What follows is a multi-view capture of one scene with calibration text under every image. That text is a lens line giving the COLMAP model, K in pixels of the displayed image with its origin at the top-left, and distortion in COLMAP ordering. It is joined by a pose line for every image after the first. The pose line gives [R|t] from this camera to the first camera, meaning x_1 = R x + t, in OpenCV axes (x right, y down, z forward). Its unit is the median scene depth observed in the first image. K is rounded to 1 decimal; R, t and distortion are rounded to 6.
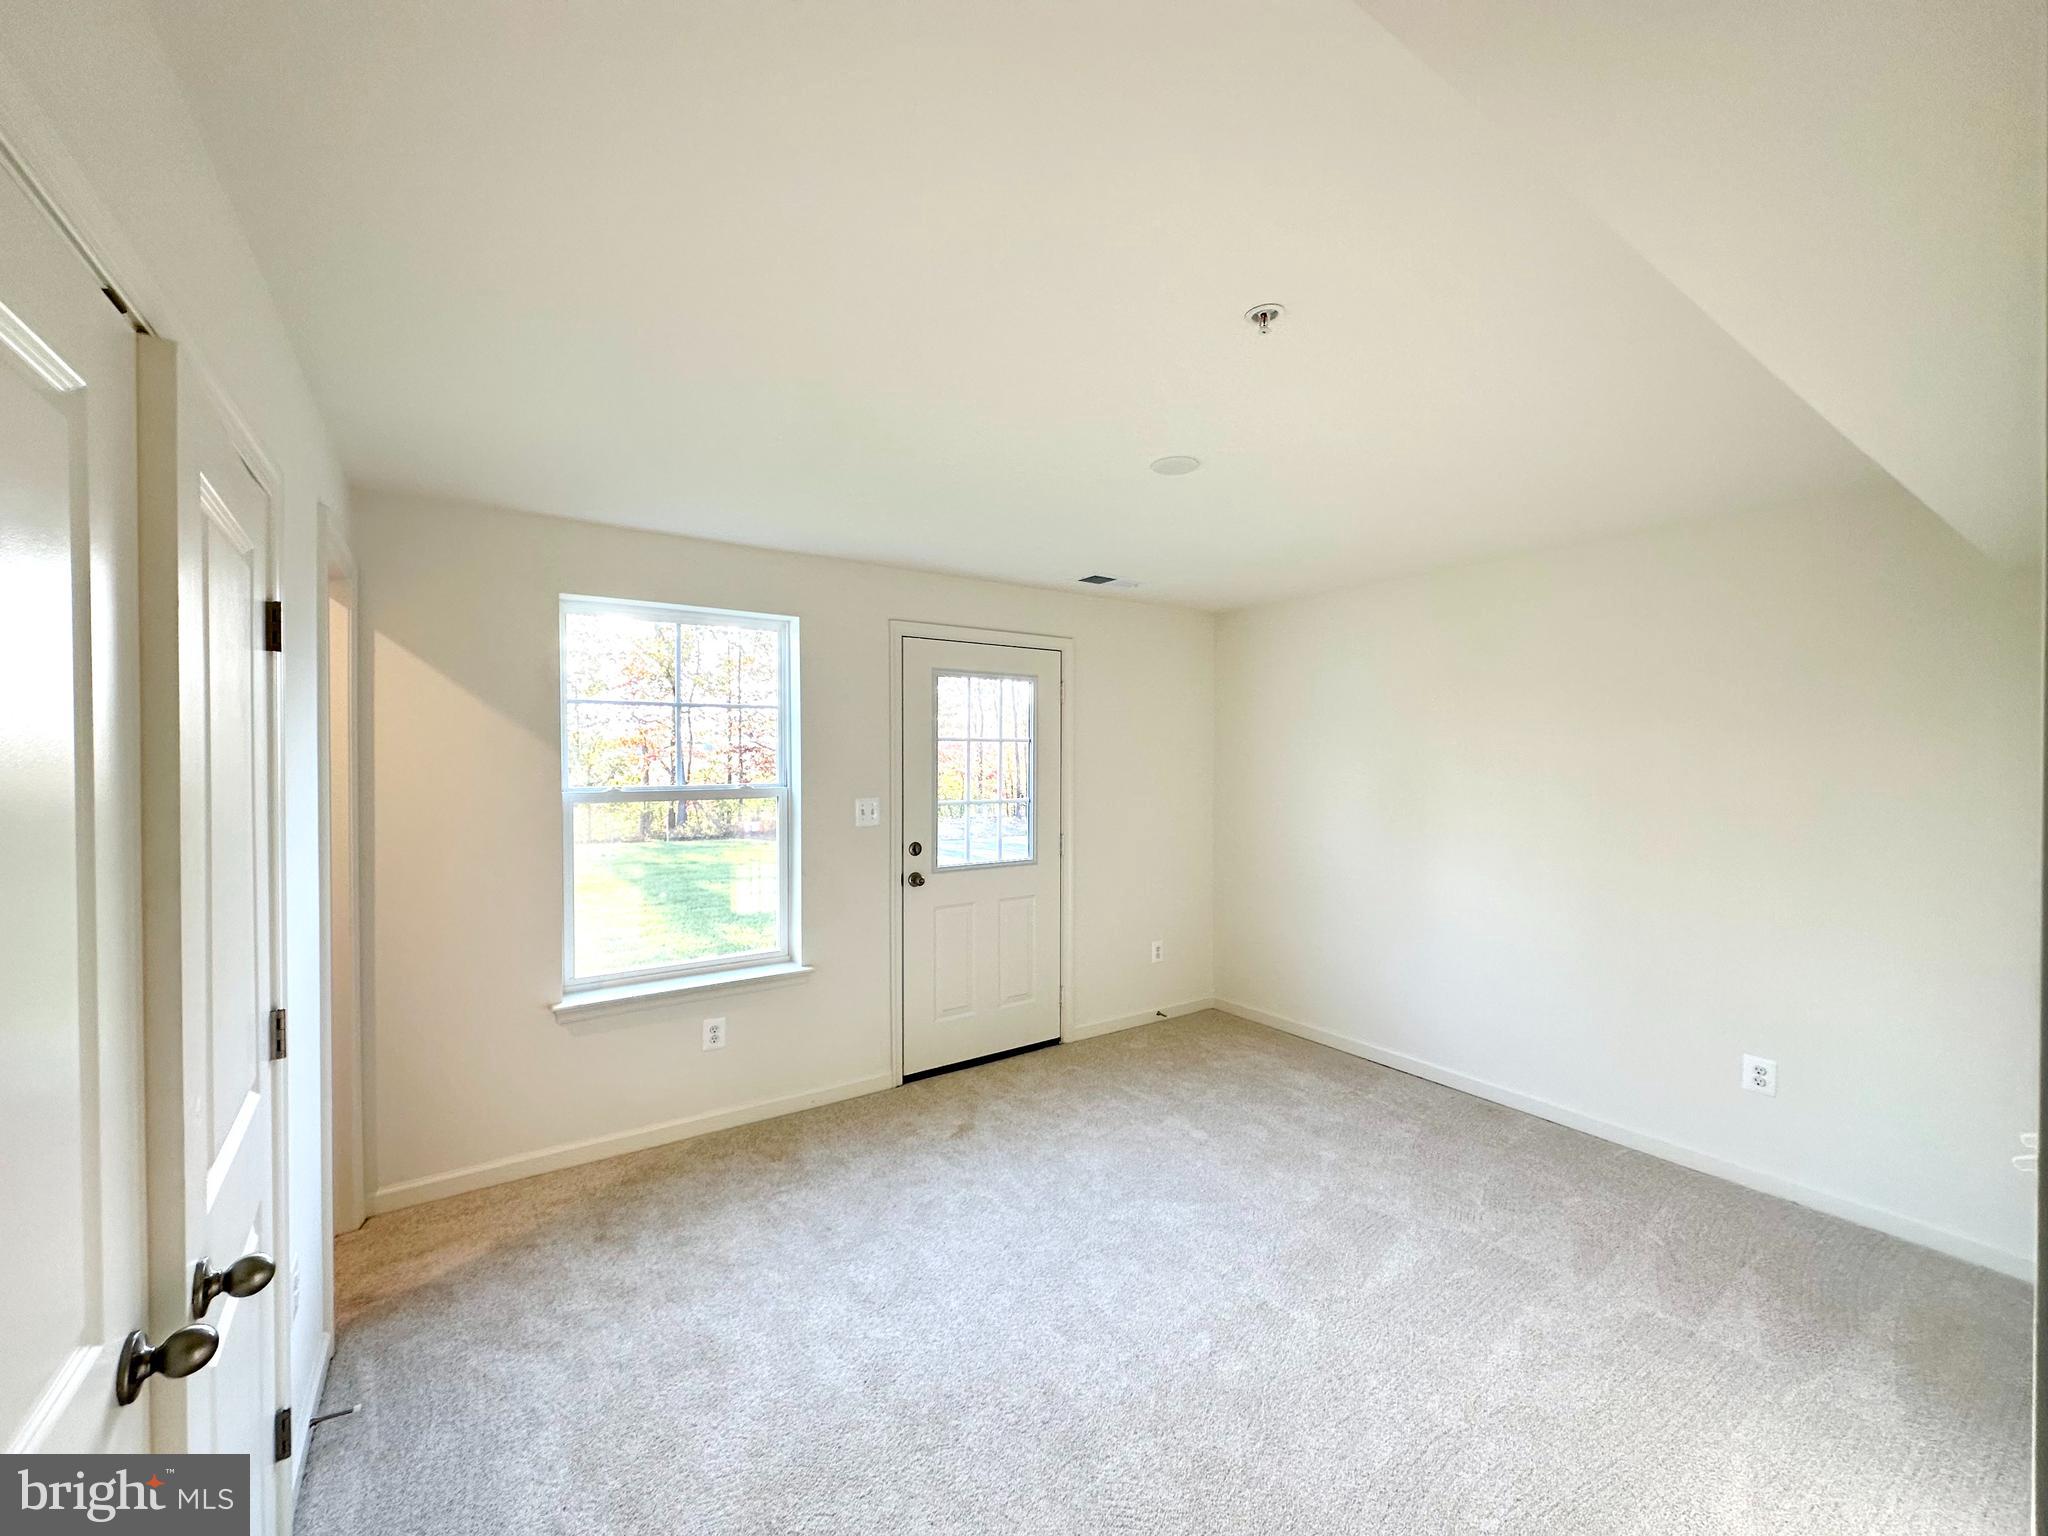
lens RADIAL K [[816.2, 0, 1022.7], [0, 816.2, 768.5], [0, 0, 1]] dist [0.000466, 0.000000]
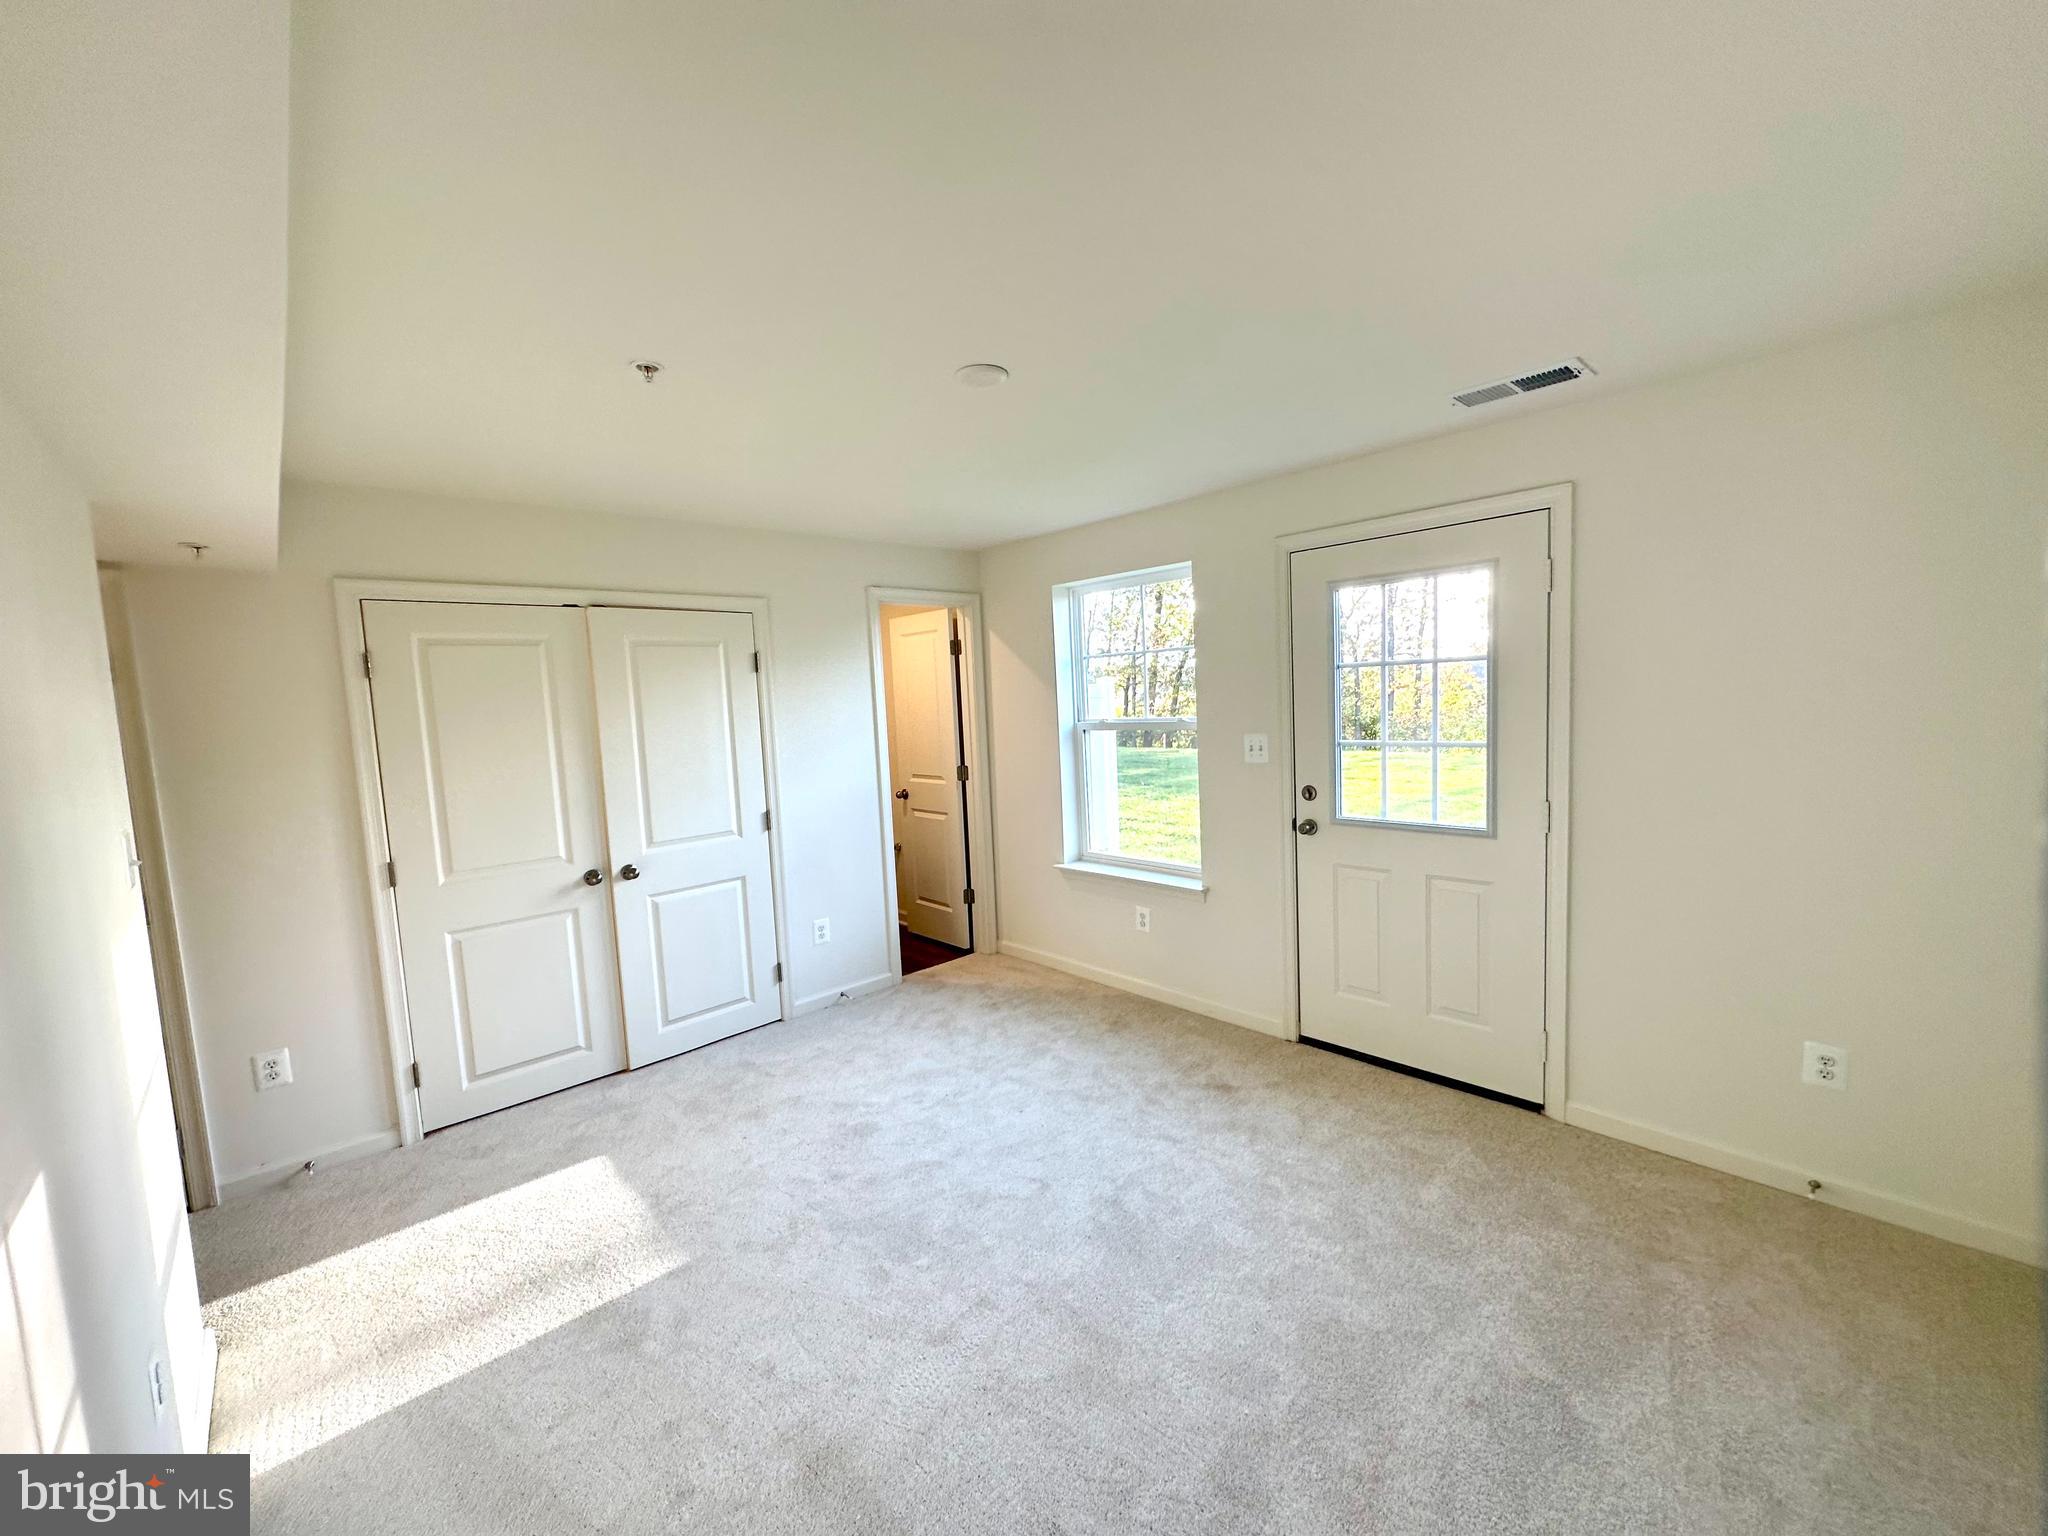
lens RADIAL K [[830.5, 0, 1012.9], [0, 830.5, 756.2], [0, 0, 1]] dist [0.001279, -0.000057]
pose [[0.134357, 0.073508, -0.988203, 0.713191], [0.043558, 0.995843, 0.079998, -0.027218], [0.989975, -0.053793, 0.130597, 0.566311]]
